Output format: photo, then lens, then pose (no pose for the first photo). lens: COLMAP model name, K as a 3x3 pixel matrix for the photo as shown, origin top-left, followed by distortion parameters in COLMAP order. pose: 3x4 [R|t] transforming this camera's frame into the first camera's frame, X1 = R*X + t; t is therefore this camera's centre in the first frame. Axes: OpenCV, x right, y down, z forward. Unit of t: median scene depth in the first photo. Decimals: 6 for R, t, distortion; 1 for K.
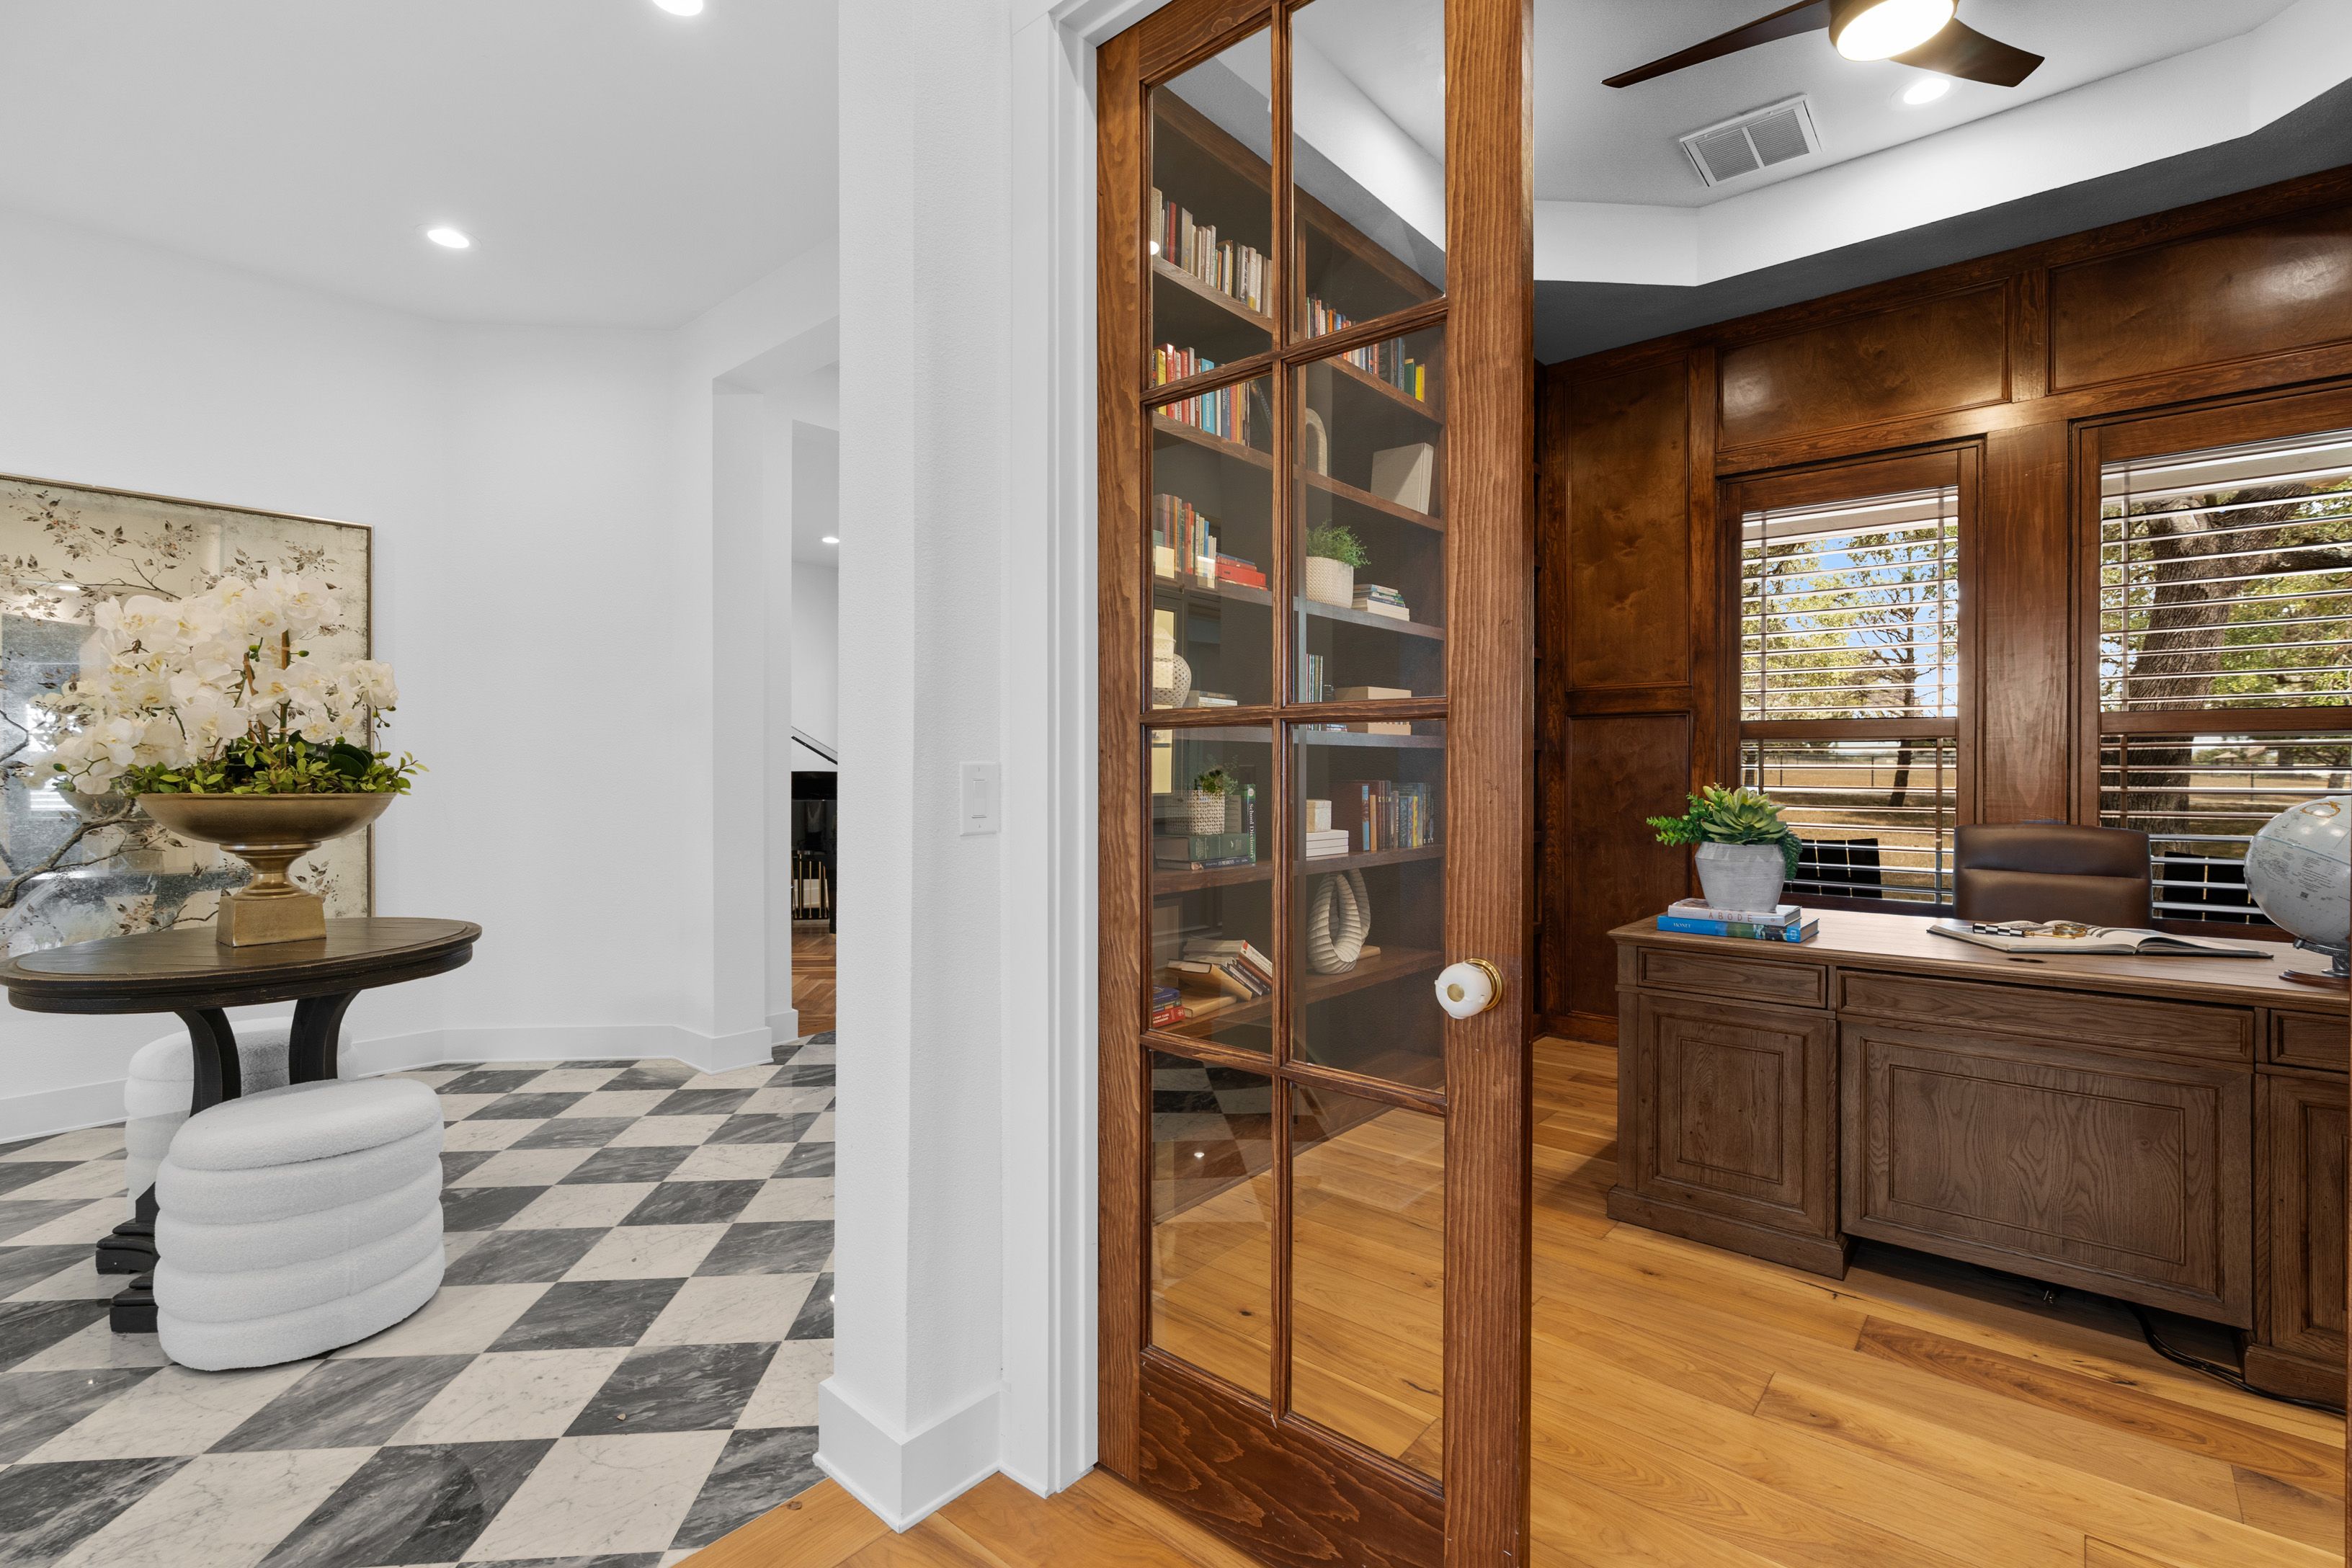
lens RADIAL K [[1065.4, 0, 1177.4], [0, 1065.4, 780.1], [0, 0, 1]] dist [-0.003668, 0.001267]
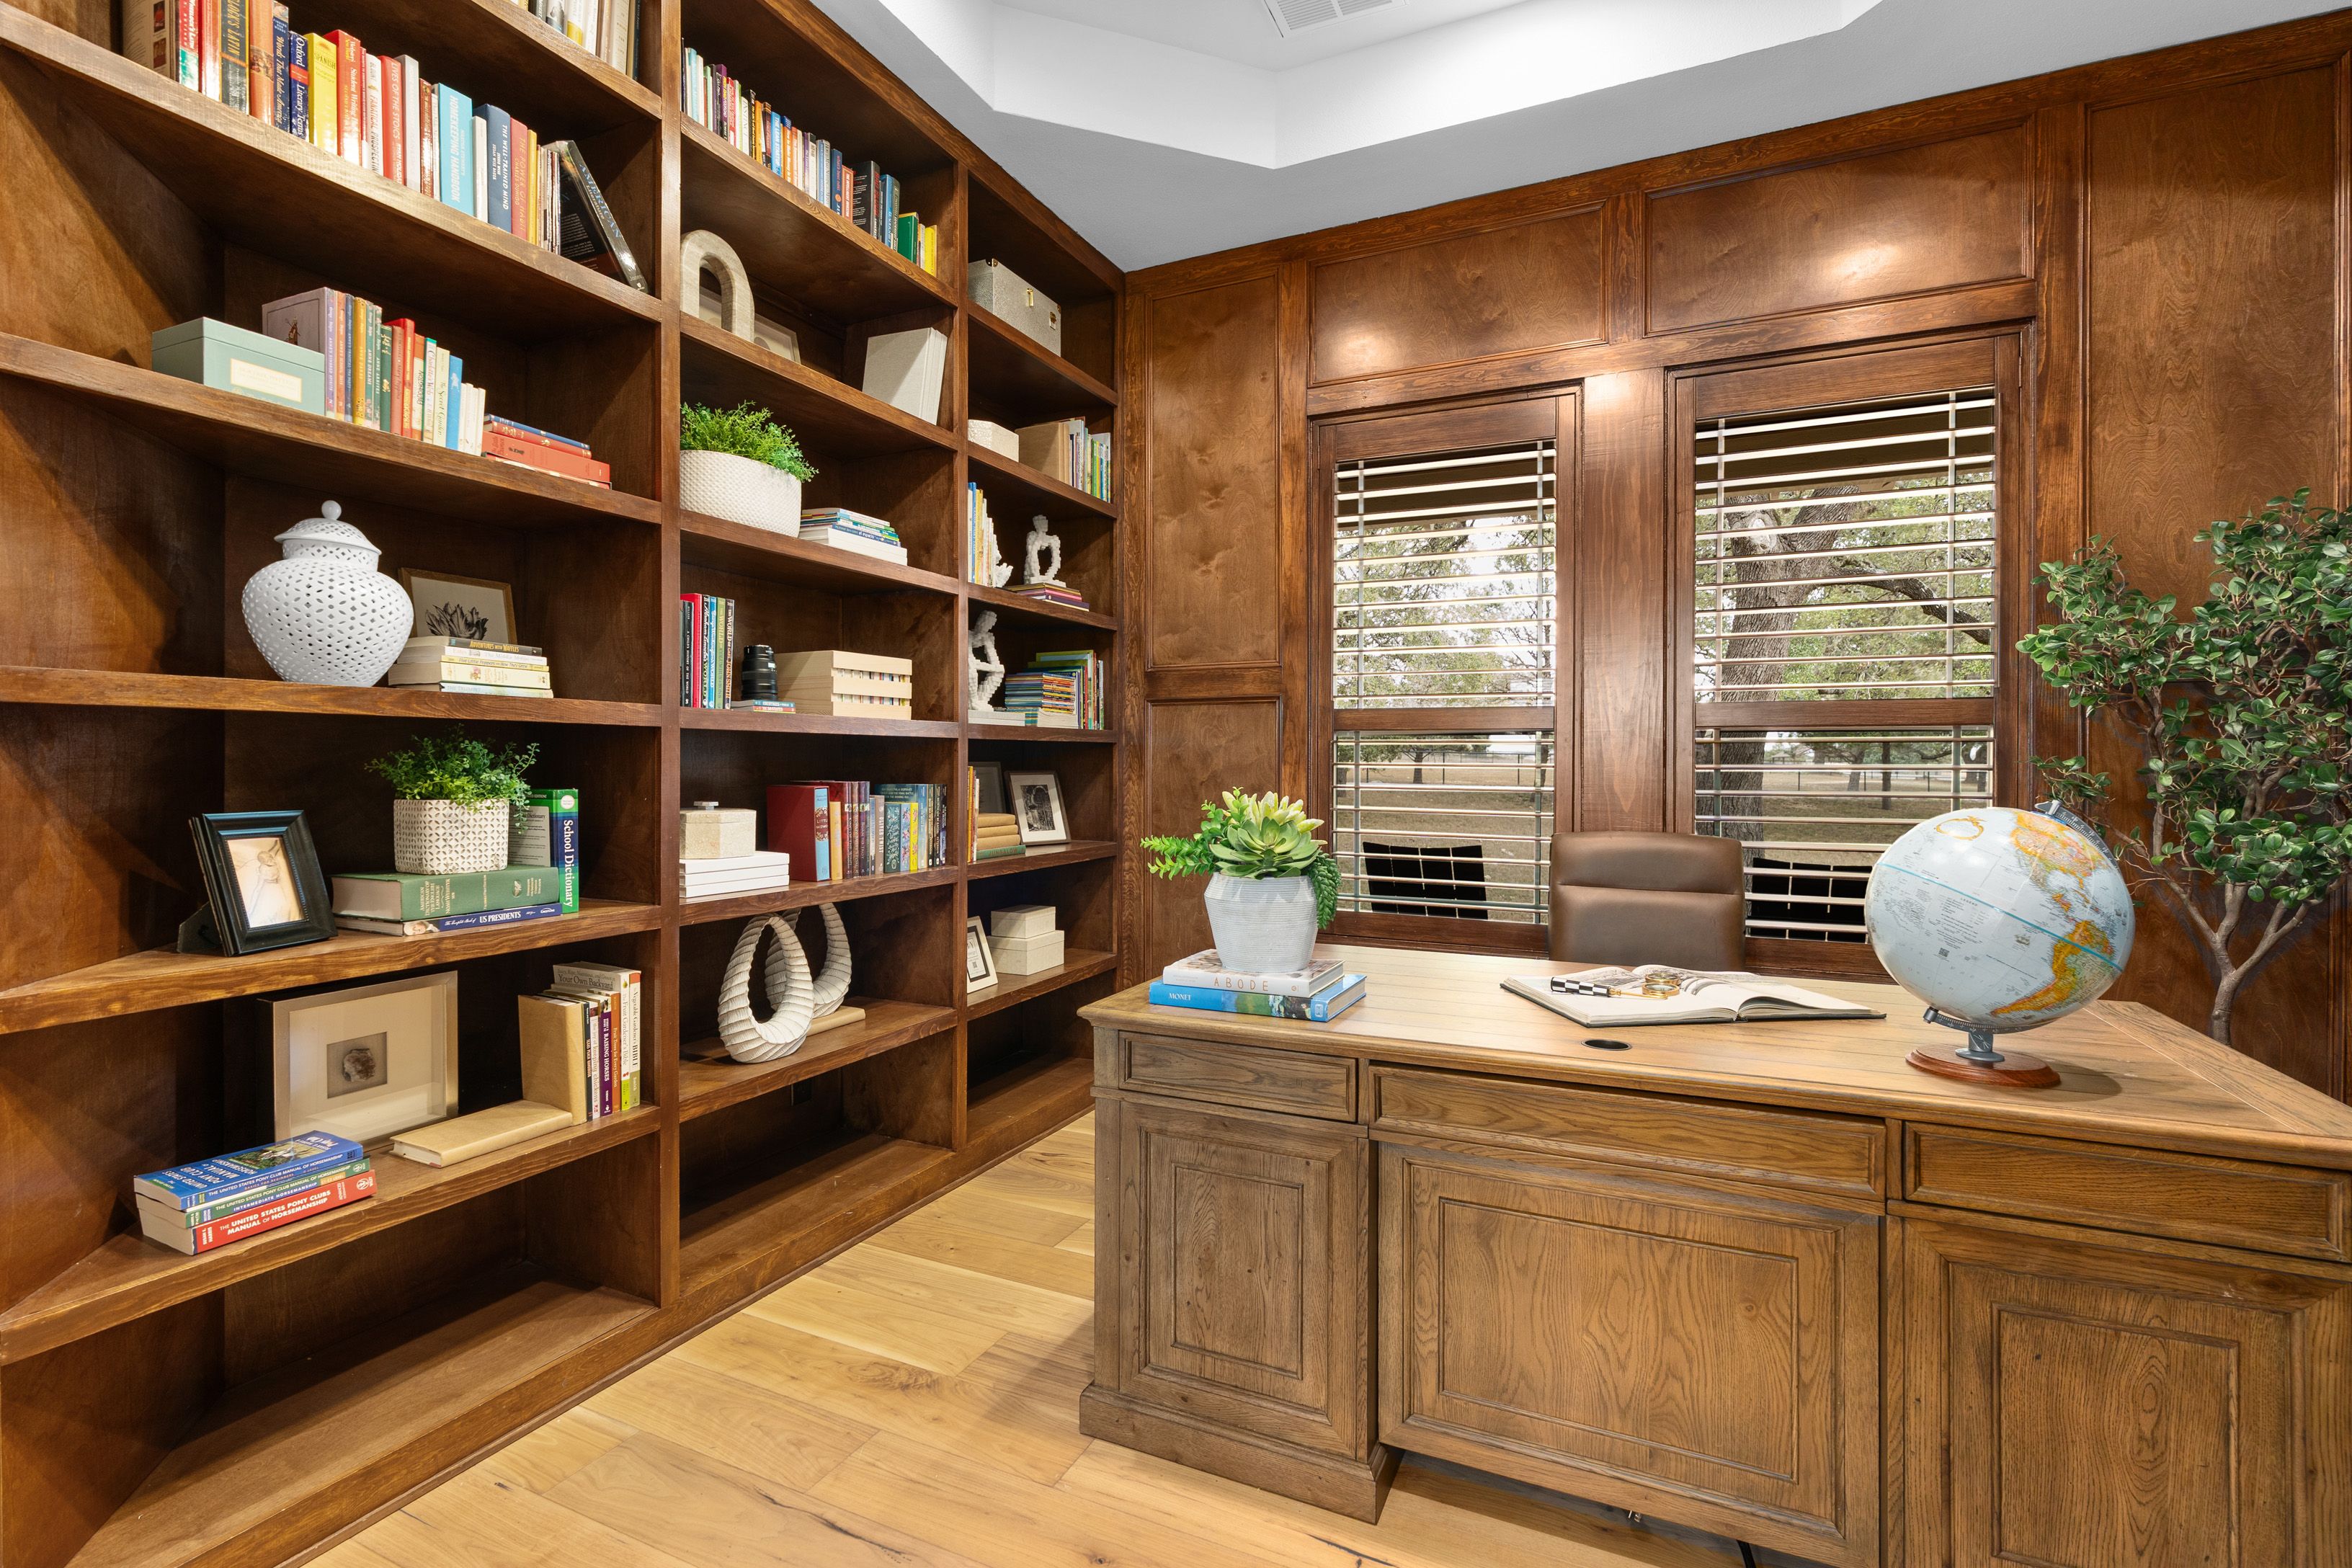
lens RADIAL K [[1065.9, 0, 1174.8], [0, 1065.9, 775.0], [0, 0, 1]] dist [-0.005889, 0.000535]
pose [[0.965905, 0.000685, 0.258894, 0.284656], [-0.000673, 1.000000, -0.000133, -0.005300], [-0.258894, -0.000046, 0.965906, 0.330827]]
